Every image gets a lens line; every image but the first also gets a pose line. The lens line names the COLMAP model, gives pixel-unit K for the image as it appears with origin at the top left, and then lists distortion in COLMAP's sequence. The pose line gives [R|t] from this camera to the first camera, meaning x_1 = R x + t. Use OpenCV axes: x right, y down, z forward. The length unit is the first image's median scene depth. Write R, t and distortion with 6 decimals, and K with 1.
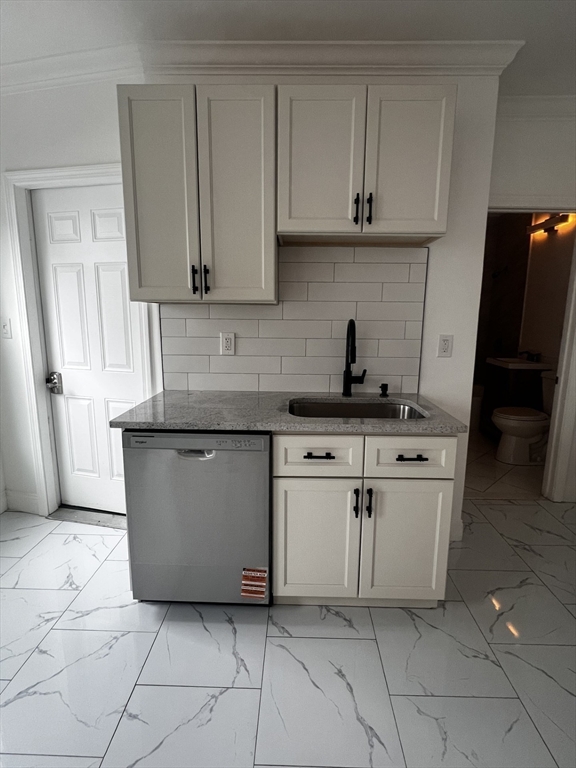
lens RADIAL K [[385.6, 0, 292.0], [0, 385.6, 381.0], [0, 0, 1]] dist [0.000222, 0.001384]
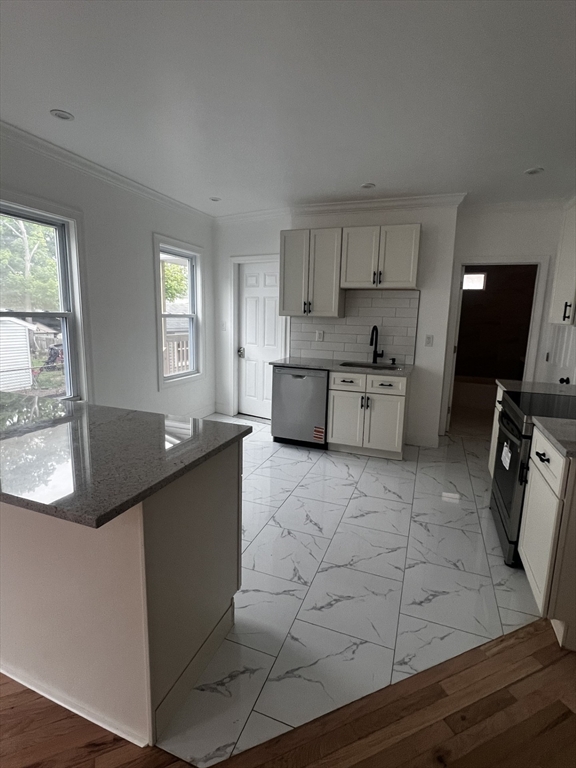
lens RADIAL K [[385.6, 0, 286.6], [0, 385.6, 382.7], [0, 0, 1]] dist [0.000222, 0.001384]
pose [[0.940464, 0.072422, -0.332090, 0.462001], [-0.073874, 0.997233, 0.008267, 0.188589], [0.331769, 0.016759, 0.943212, -1.268668]]
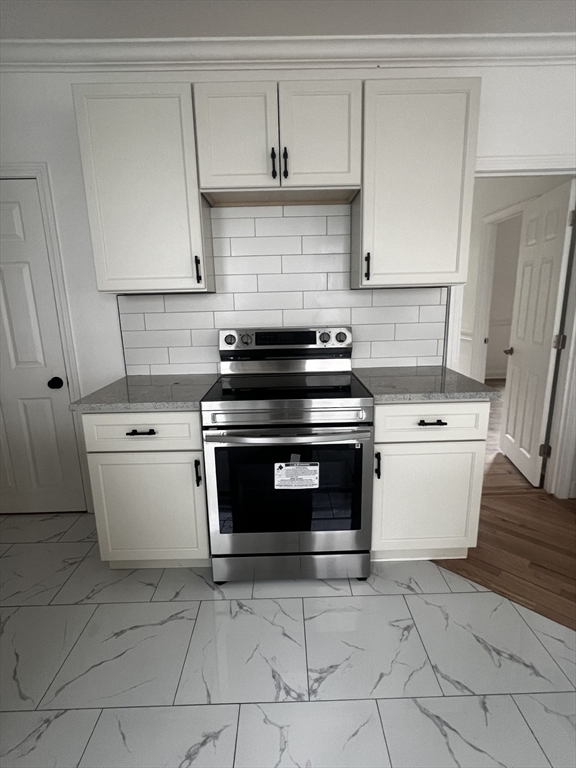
lens RADIAL K [[385.6, 0, 288.8], [0, 385.6, 378.9], [0, 0, 1]] dist [0.000222, 0.001384]
pose [[-0.041394, -0.230979, 0.972078, -0.134016], [0.195147, 0.952305, 0.234590, -0.067924], [-0.979900, 0.199409, 0.005655, 0.302836]]
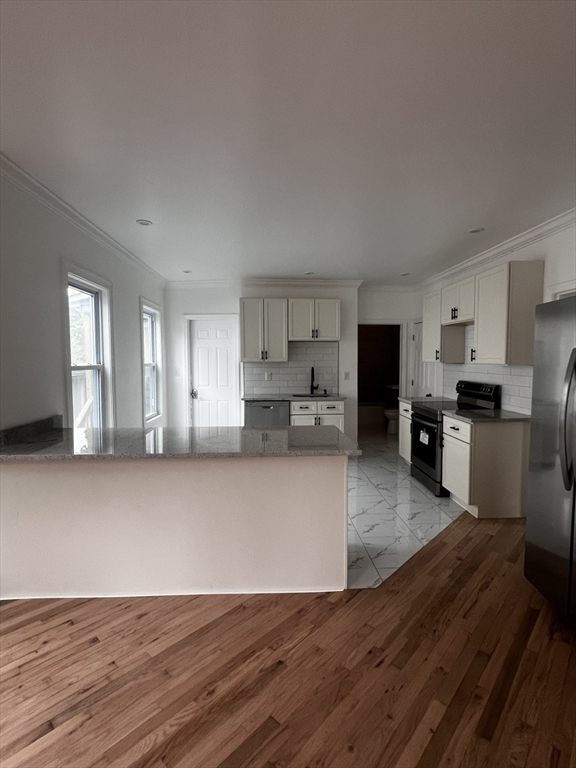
lens RADIAL K [[385.6, 0, 290.5], [0, 385.6, 386.6], [0, 0, 1]] dist [0.000222, 0.001384]
pose [[0.997041, -0.018613, 0.074580, -0.260649], [0.026240, 0.994374, -0.102623, 0.315482], [-0.072250, 0.104277, 0.991921, -2.082131]]
